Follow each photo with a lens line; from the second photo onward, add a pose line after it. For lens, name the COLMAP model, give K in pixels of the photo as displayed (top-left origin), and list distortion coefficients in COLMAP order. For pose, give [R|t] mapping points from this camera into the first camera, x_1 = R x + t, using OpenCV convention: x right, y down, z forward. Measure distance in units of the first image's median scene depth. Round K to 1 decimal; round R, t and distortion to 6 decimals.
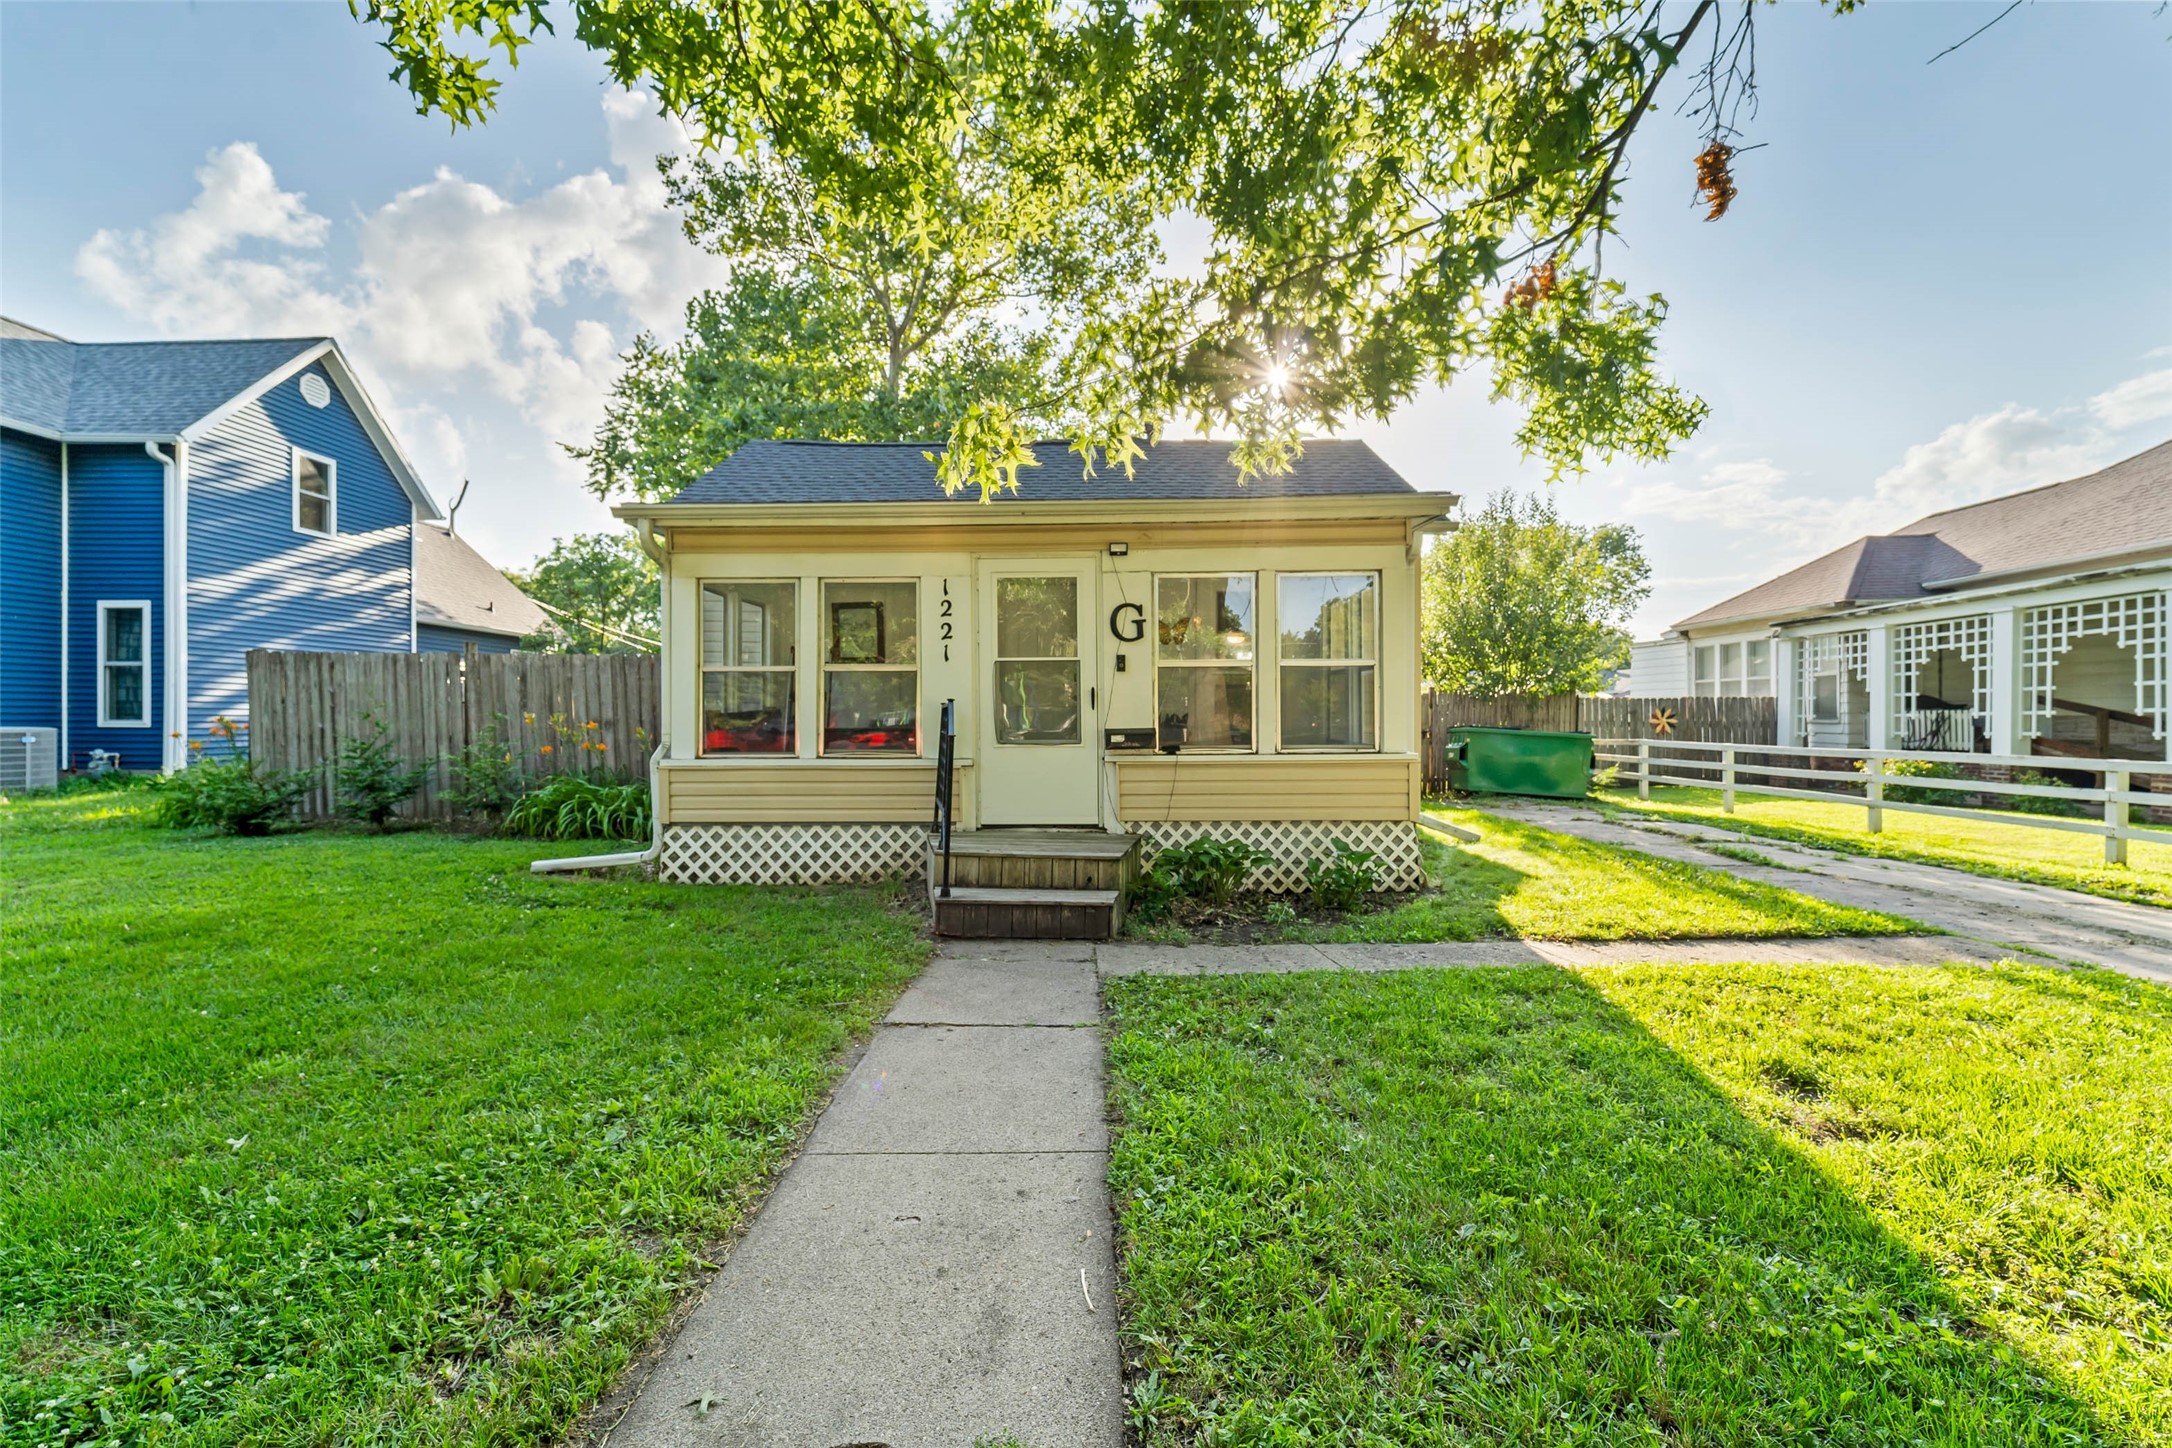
lens RADIAL K [[903.4, 0, 1053.3], [0, 903.4, 707.1], [0, 0, 1]] dist [-0.008151, 0.000039]
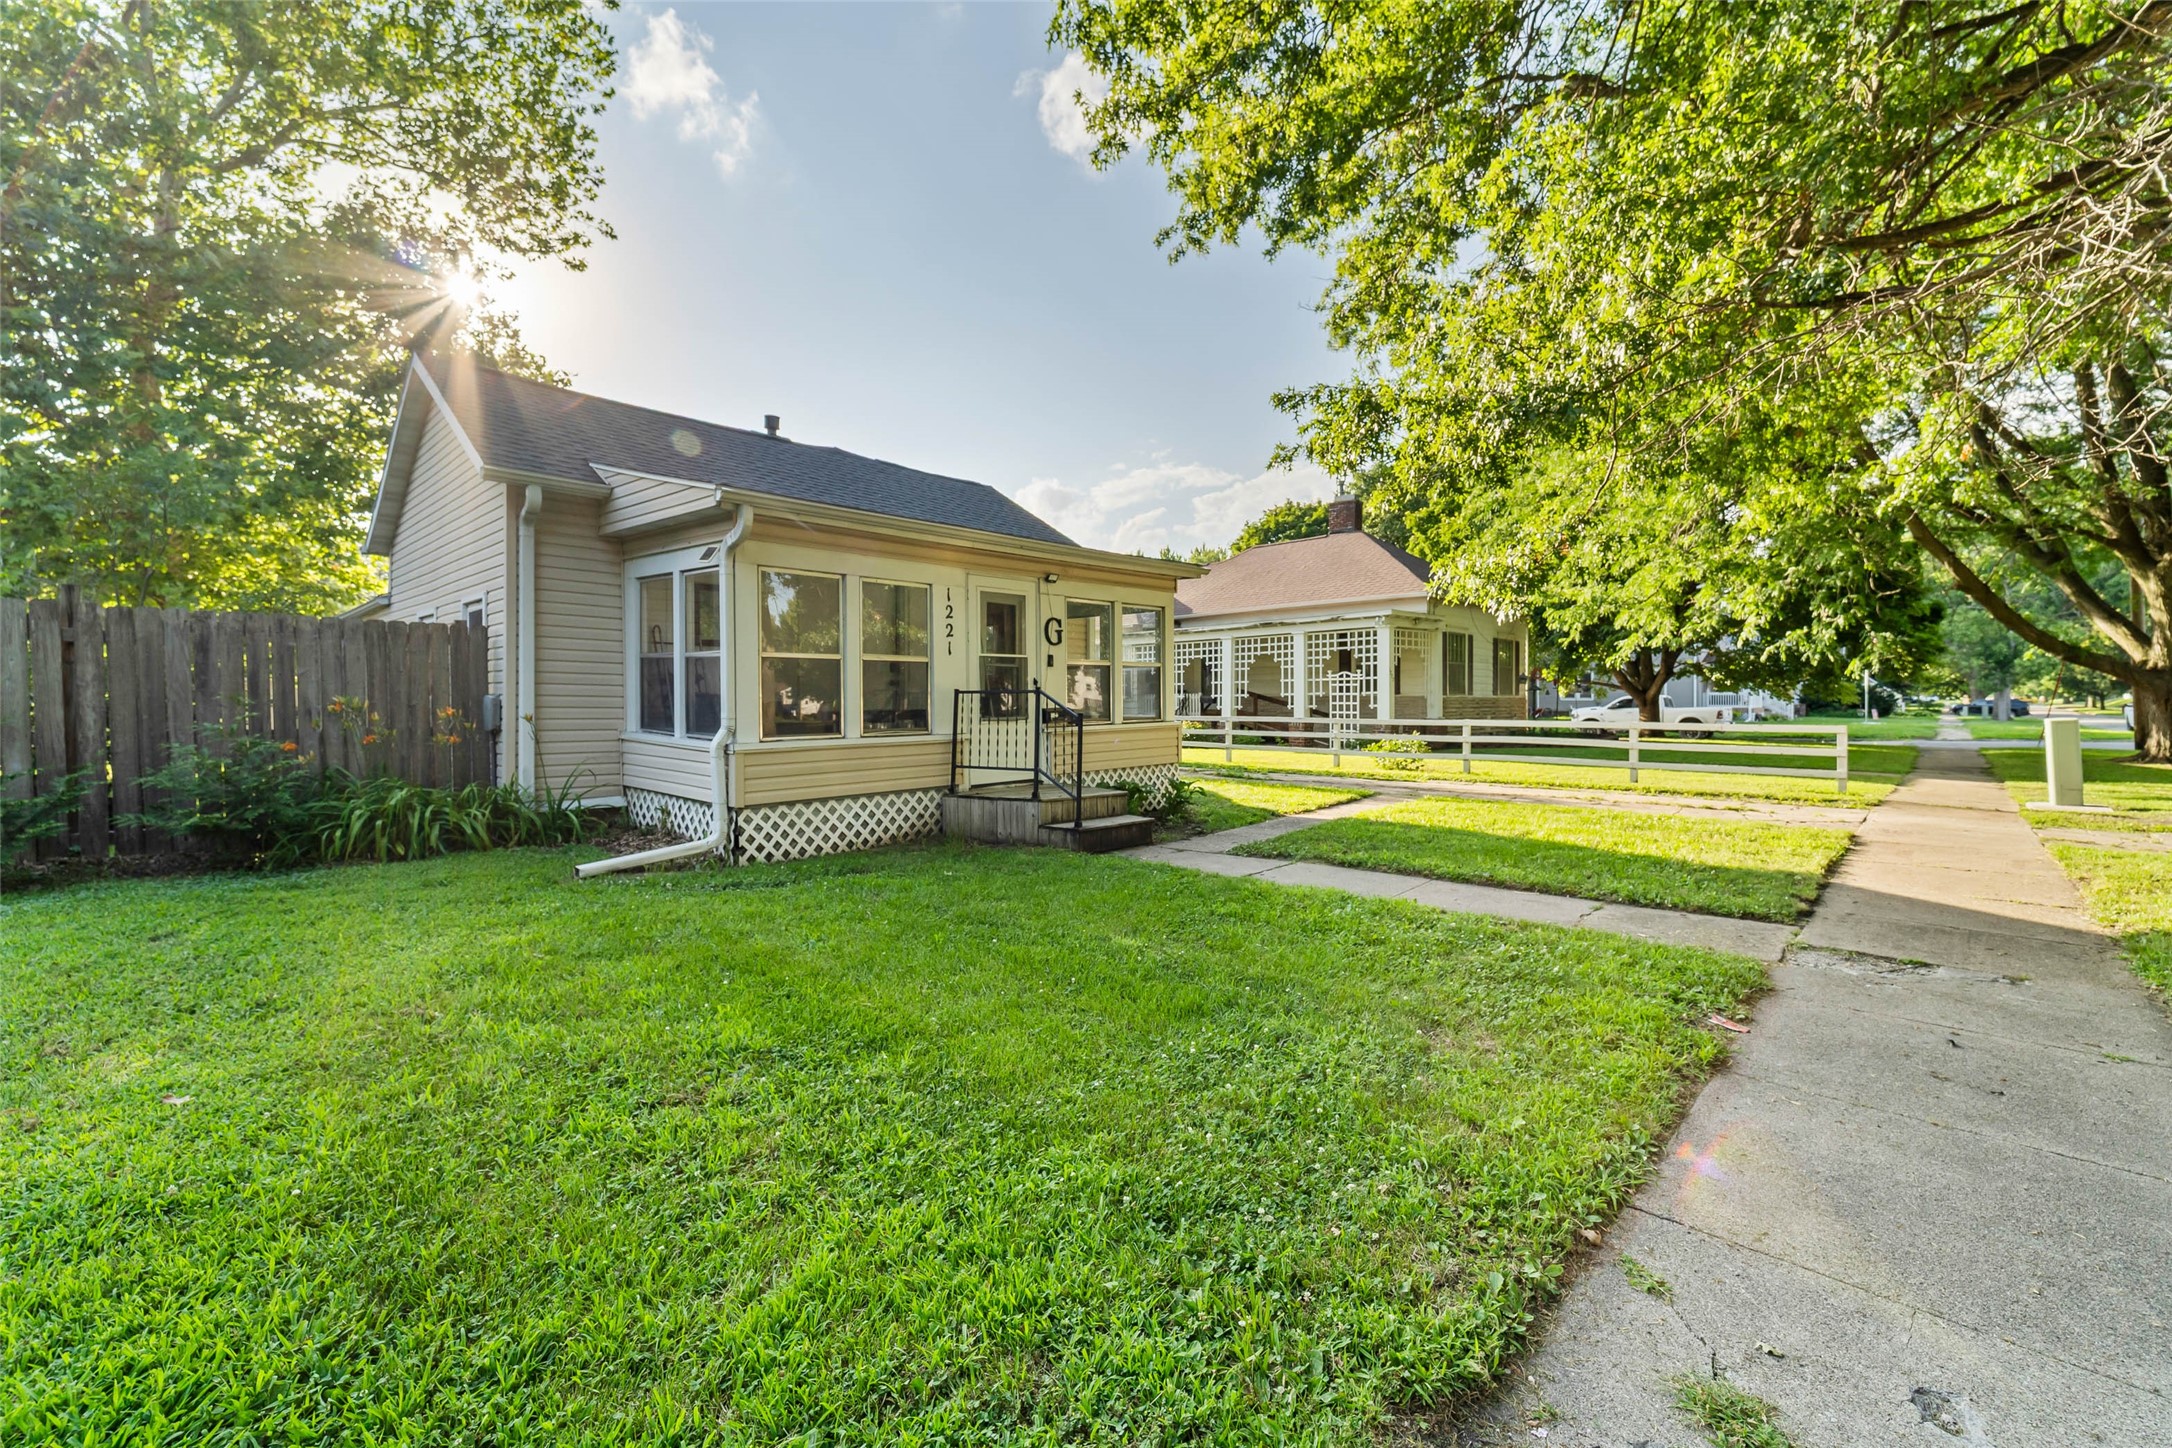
lens RADIAL K [[903.4, 0, 1053.3], [0, 903.4, 707.1], [0, 0, 1]] dist [-0.008151, 0.000039]
pose [[0.680062, -0.011362, 0.733066, -0.929878], [-0.000146, 0.999878, 0.015633, 0.000620], [-0.733154, -0.010739, 0.679978, 0.056643]]
